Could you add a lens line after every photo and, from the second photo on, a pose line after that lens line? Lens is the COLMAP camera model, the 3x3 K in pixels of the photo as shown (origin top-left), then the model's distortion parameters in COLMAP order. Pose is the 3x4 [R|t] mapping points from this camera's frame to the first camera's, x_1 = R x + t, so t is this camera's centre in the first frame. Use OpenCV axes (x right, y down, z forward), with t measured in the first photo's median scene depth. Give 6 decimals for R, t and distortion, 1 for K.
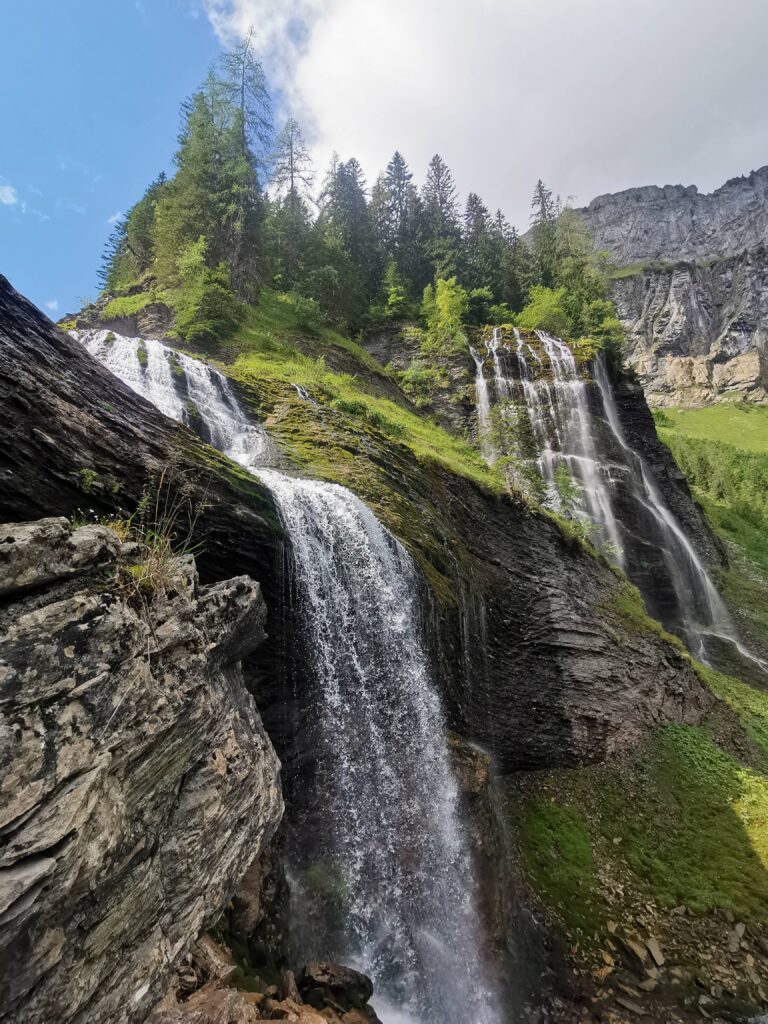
lens RADIAL K [[491.0, 0, 381.7], [0, 491.0, 509.1], [0, 0, 1]] dist [0.003267, -0.007061]
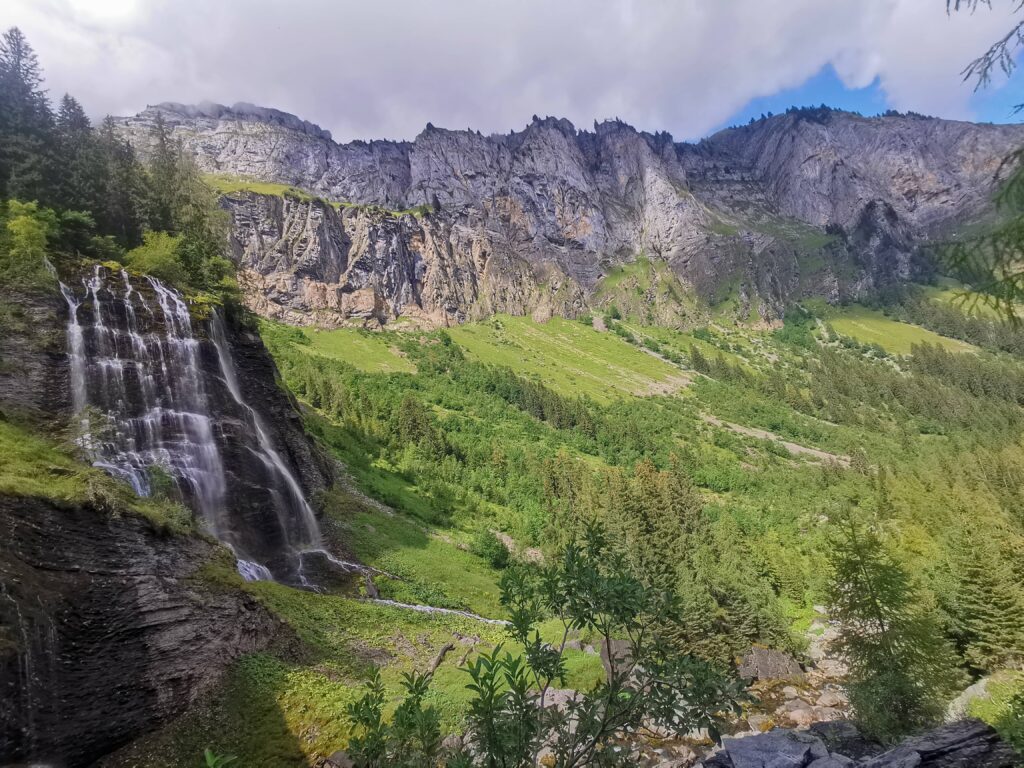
lens RADIAL K [[491.0, 0, 504.4], [0, 491.0, 388.8], [0, 0, 1]] dist [0.003267, -0.007061]
pose [[0.623054, 0.011921, 0.782088, -0.010703], [0.022536, 0.999195, -0.033183, -0.110244], [-0.781854, 0.038300, 0.622284, -0.196832]]
